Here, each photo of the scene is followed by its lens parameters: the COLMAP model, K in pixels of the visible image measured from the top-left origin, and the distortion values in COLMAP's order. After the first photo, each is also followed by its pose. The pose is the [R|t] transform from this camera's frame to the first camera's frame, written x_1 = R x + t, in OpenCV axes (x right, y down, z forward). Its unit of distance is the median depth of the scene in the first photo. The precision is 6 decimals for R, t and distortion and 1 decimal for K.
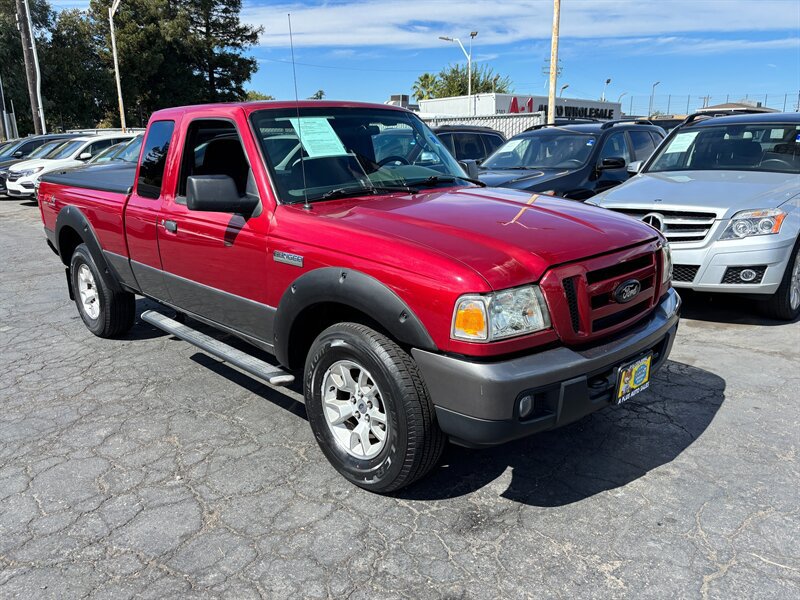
lens RADIAL K [[626.7, 0, 405.5], [0, 626.7, 316.4], [0, 0, 1]] dist [0.047105, -0.054153]
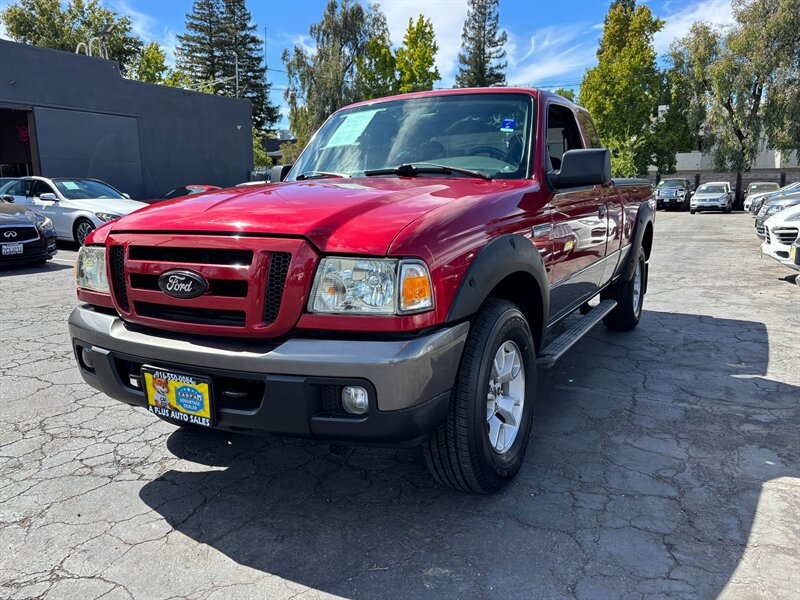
lens RADIAL K [[626.7, 0, 408.5], [0, 626.7, 304.1], [0, 0, 1]] dist [0.047105, -0.054153]
pose [[0.292104, 0.175052, -0.940230, 1.024289], [-0.250932, 0.962692, 0.101276, -0.145311], [0.922880, 0.206351, 0.325132, 0.861947]]
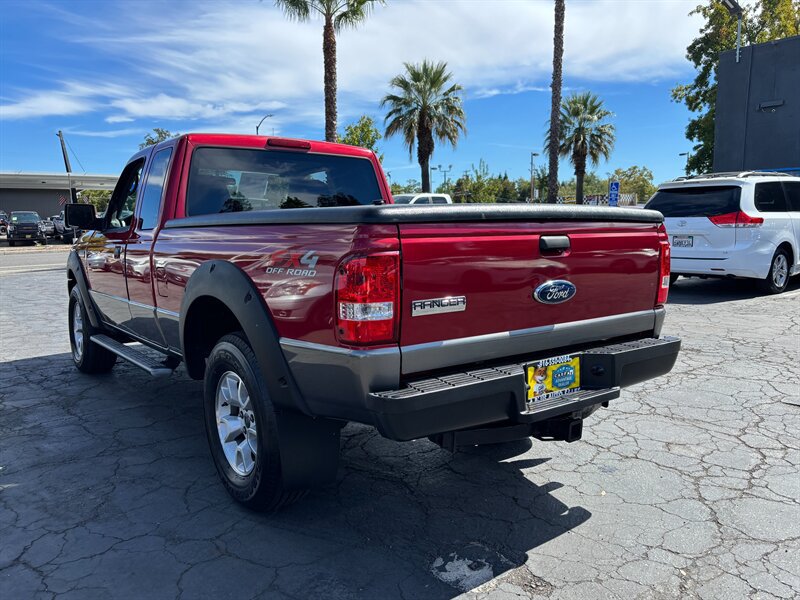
lens RADIAL K [[626.7, 0, 400.9], [0, 626.7, 306.9], [0, 0, 1]] dist [0.047105, -0.054153]
pose [[-0.990677, 0.010538, 0.135827, -0.769870], [0.063473, 0.917883, 0.391741, -0.646805], [-0.120545, 0.396710, -0.909994, 2.687253]]
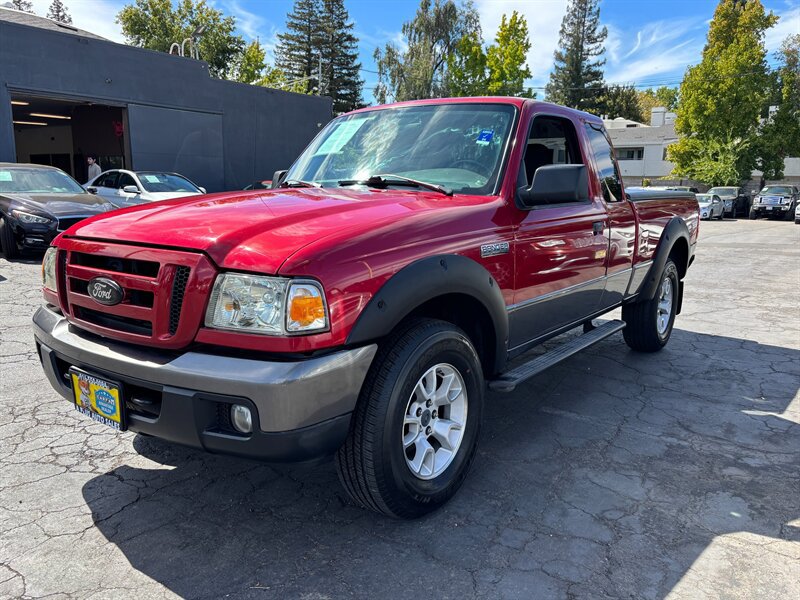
lens RADIAL K [[626.7, 0, 406.7], [0, 626.7, 305.2], [0, 0, 1]] dist [0.047105, -0.054153]
pose [[0.151466, 0.192172, -0.969602, 1.047959], [-0.284823, 0.947800, 0.143357, -0.218967], [0.946538, 0.254451, 0.198295, 1.037805]]
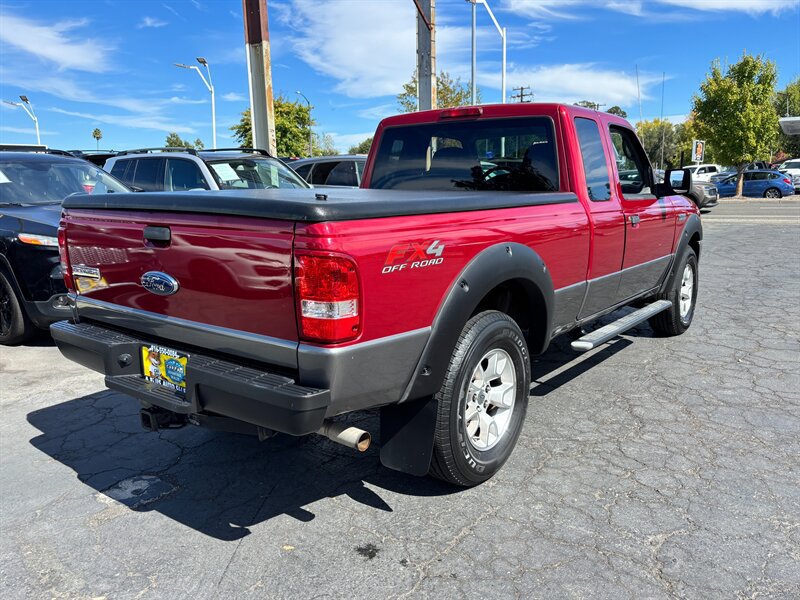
lens RADIAL K [[626.7, 0, 404.0], [0, 626.7, 303.0], [0, 0, 1]] dist [0.047105, -0.054153]
pose [[-0.145261, -0.173837, 0.974002, -1.633396], [0.284934, 0.935386, 0.209439, -0.411009], [-0.947477, 0.307950, -0.086344, 1.771038]]
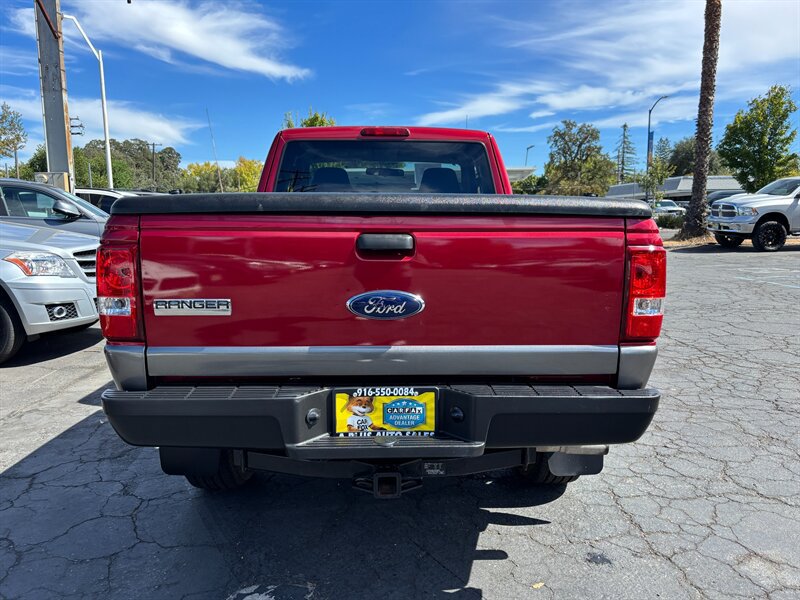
lens RADIAL K [[626.7, 0, 402.6], [0, 626.7, 302.8], [0, 0, 1]] dist [0.047105, -0.054153]
pose [[-0.733029, -0.075220, 0.676025, -1.260809], [0.199472, 0.926398, 0.319370, -0.545025], [-0.650291, 0.368955, -0.664073, 2.356825]]
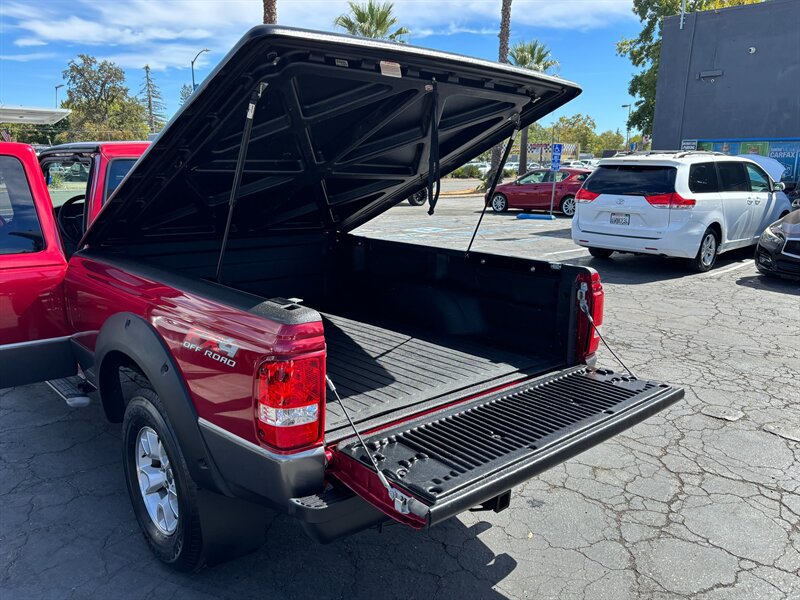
lens RADIAL K [[626.7, 0, 402.1], [0, 626.7, 305.4], [0, 0, 1]] dist [0.047105, -0.054153]
pose [[-0.998967, -0.010154, 0.044285, -0.782103], [0.012049, 0.880603, 0.473702, -0.766226], [-0.043807, 0.473746, -0.879571, 2.594498]]
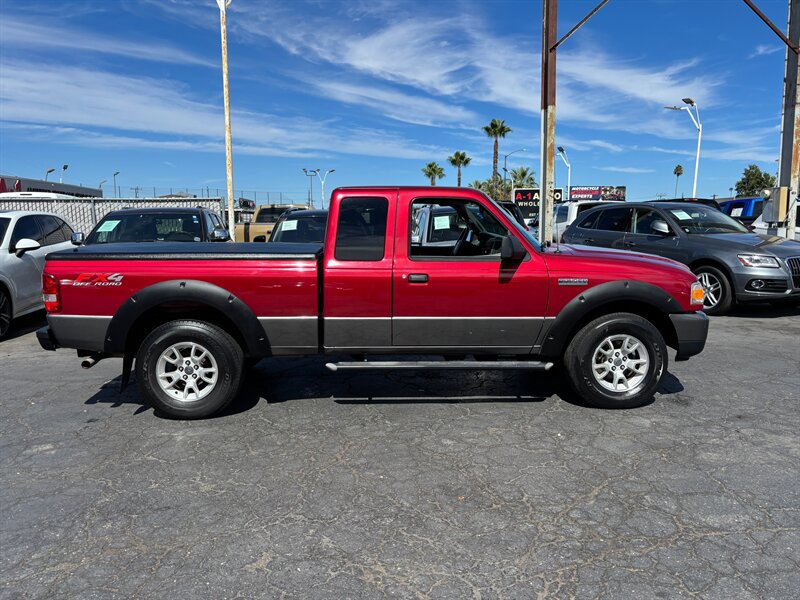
lens RADIAL K [[626.7, 0, 405.0], [0, 626.7, 307.7], [0, 0, 1]] dist [0.047105, -0.054153]
pose [[0.652723, -0.095206, 0.751591, -1.584586], [0.203080, 0.977753, -0.052512, -0.028324], [-0.729871, 0.186909, 0.657536, 0.228134]]
